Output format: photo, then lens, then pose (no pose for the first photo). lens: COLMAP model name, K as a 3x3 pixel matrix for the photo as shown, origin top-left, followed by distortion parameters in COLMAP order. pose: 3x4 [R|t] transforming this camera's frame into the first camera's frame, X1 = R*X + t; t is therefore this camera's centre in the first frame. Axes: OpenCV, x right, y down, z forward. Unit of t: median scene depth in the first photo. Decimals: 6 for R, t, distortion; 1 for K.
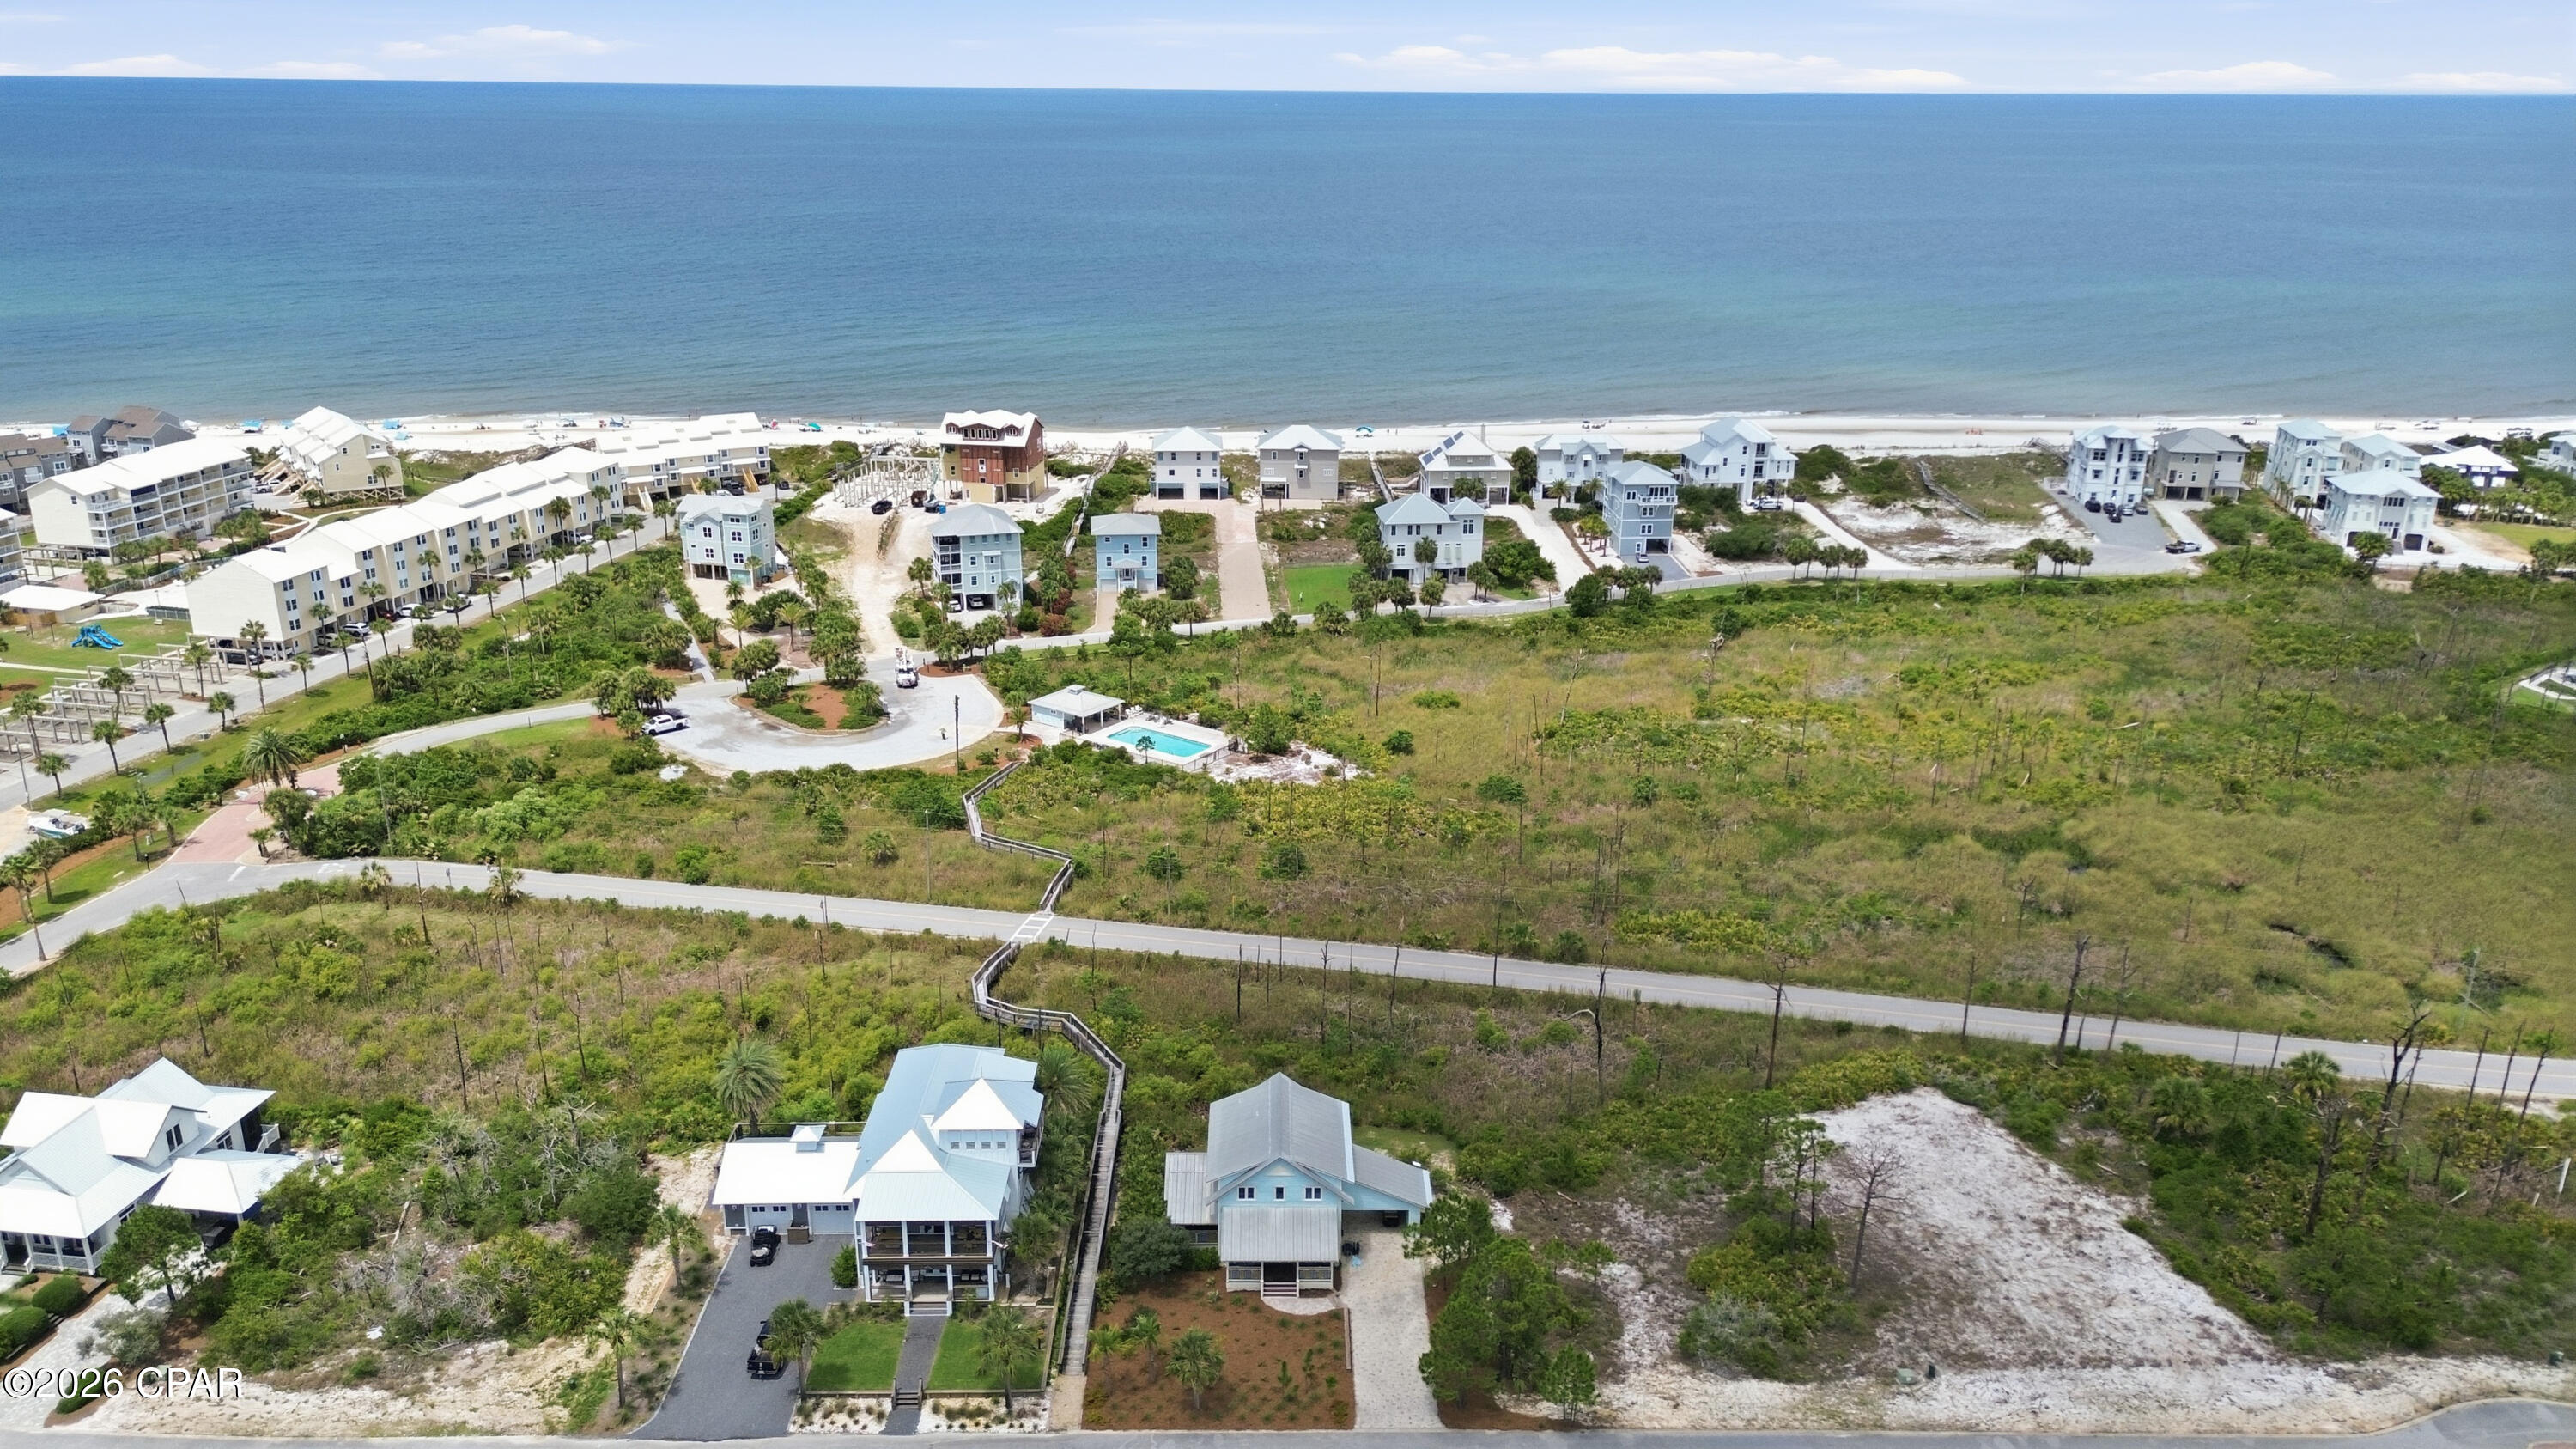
lens RADIAL K [[1846.8, 0, 1288.0], [0, 1846.8, 724.5], [0, 0, 1]] dist [0.089412, -0.091006]
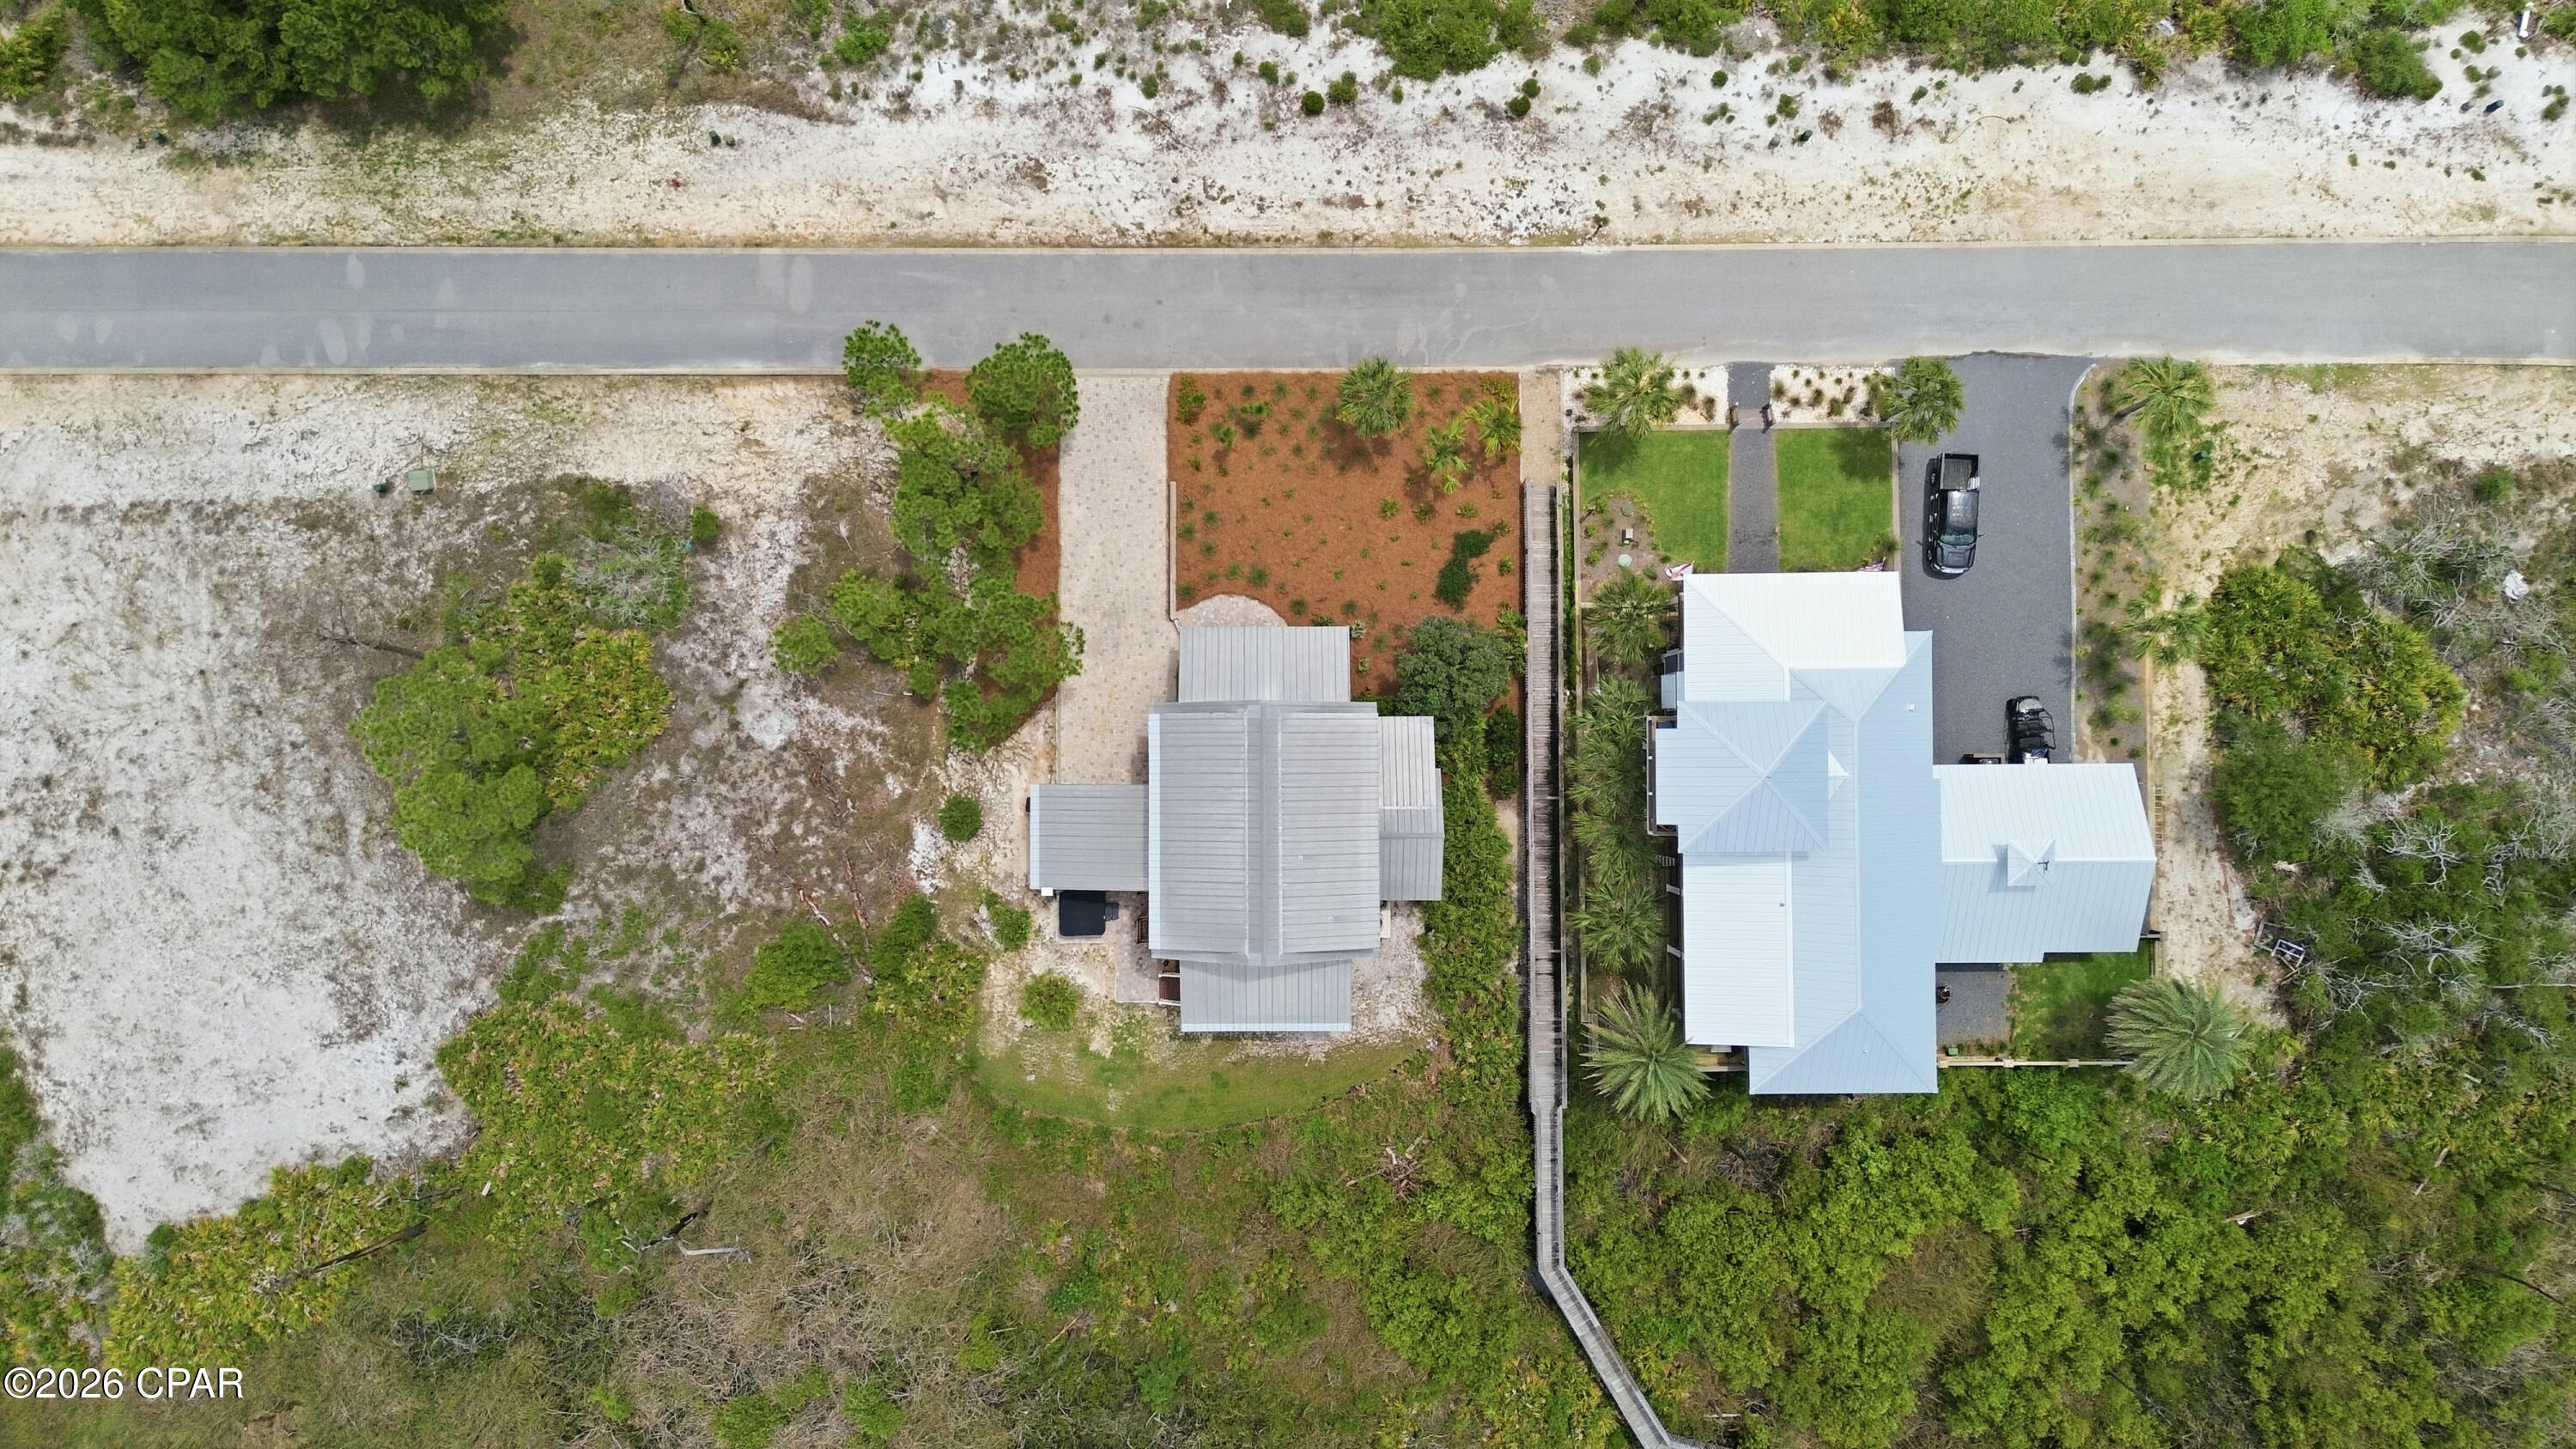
lens RADIAL K [[1877.7, 0, 1296.1], [0, 1877.7, 672.0], [0, 0, 1]] dist [0.084235, -0.093951]
pose [[-0.999923, -0.006011, -0.010885, -0.005347], [-0.008429, -0.315925, 0.948747, -0.232473], [-0.009142, 0.948765, 0.315850, 0.490821]]
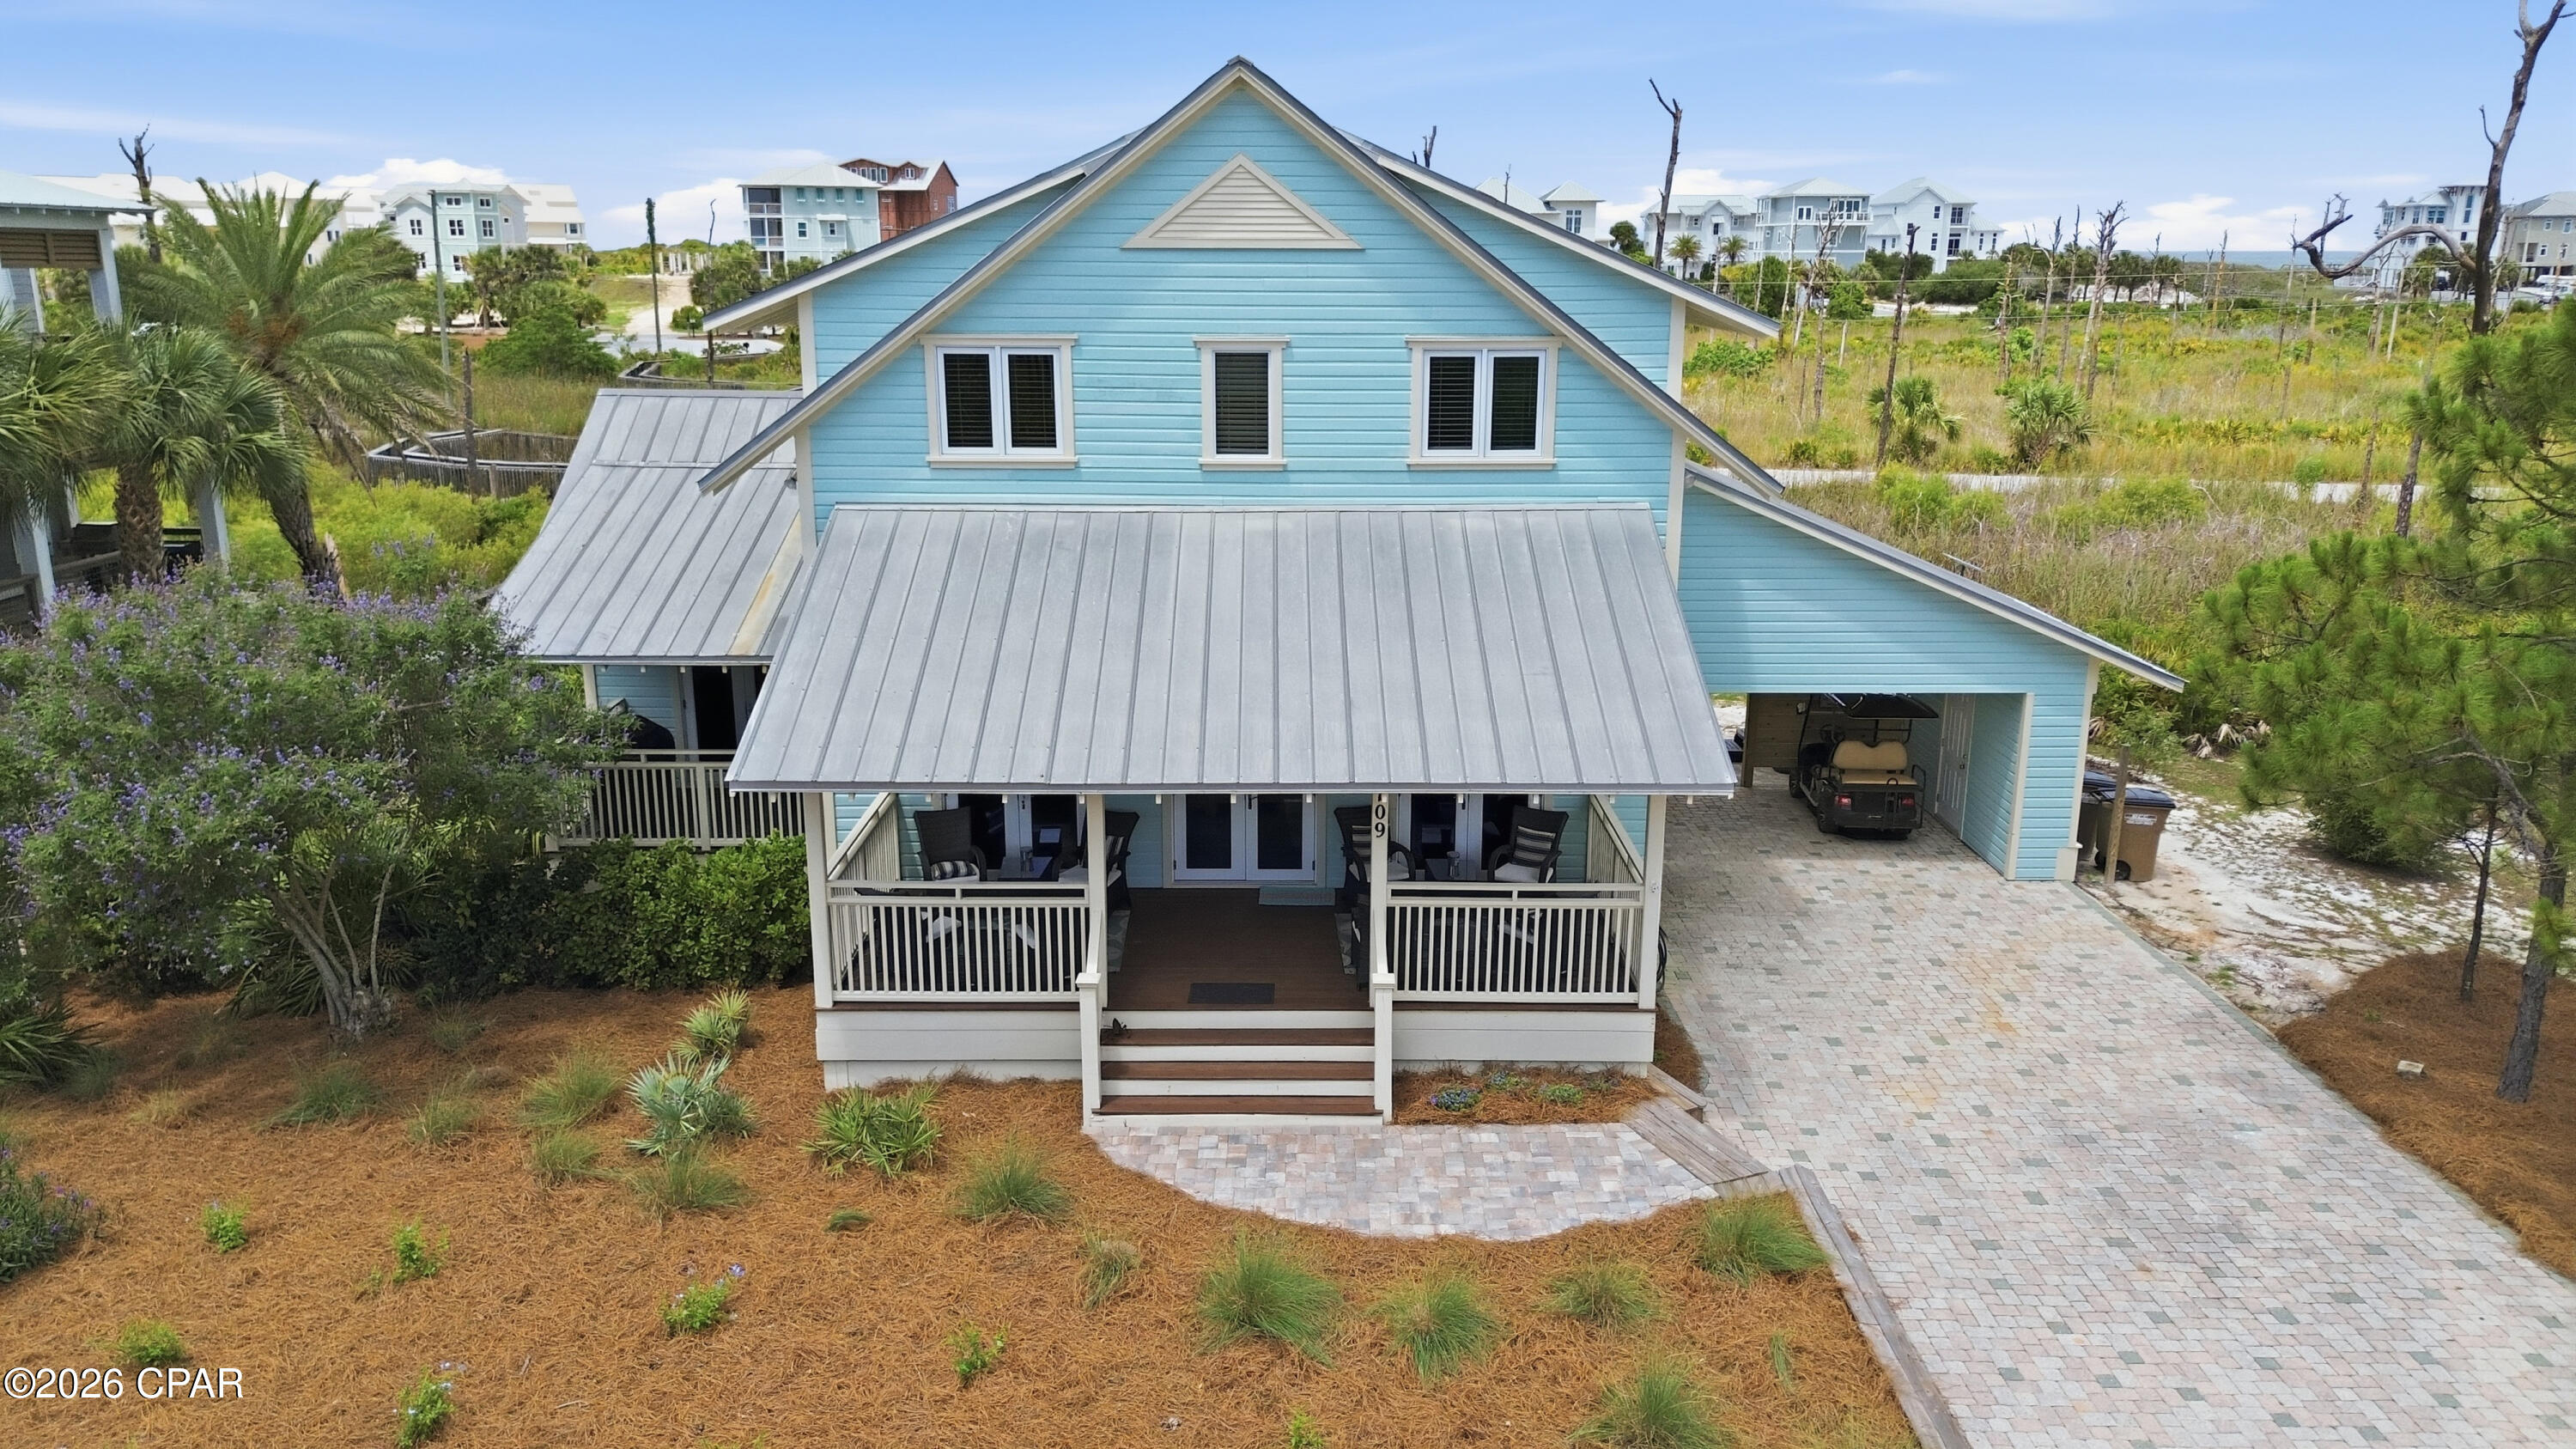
lens RADIAL K [[1813.4, 0, 1297.0], [0, 1813.4, 762.8], [0, 0, 1]] dist [0.024415, -0.000514]
pose [[1.000000, 0.000598, -0.000323, -0.000395], [-0.000615, 0.998456, -0.055551, 0.180910], [0.000290, 0.055551, 0.998456, 0.546481]]
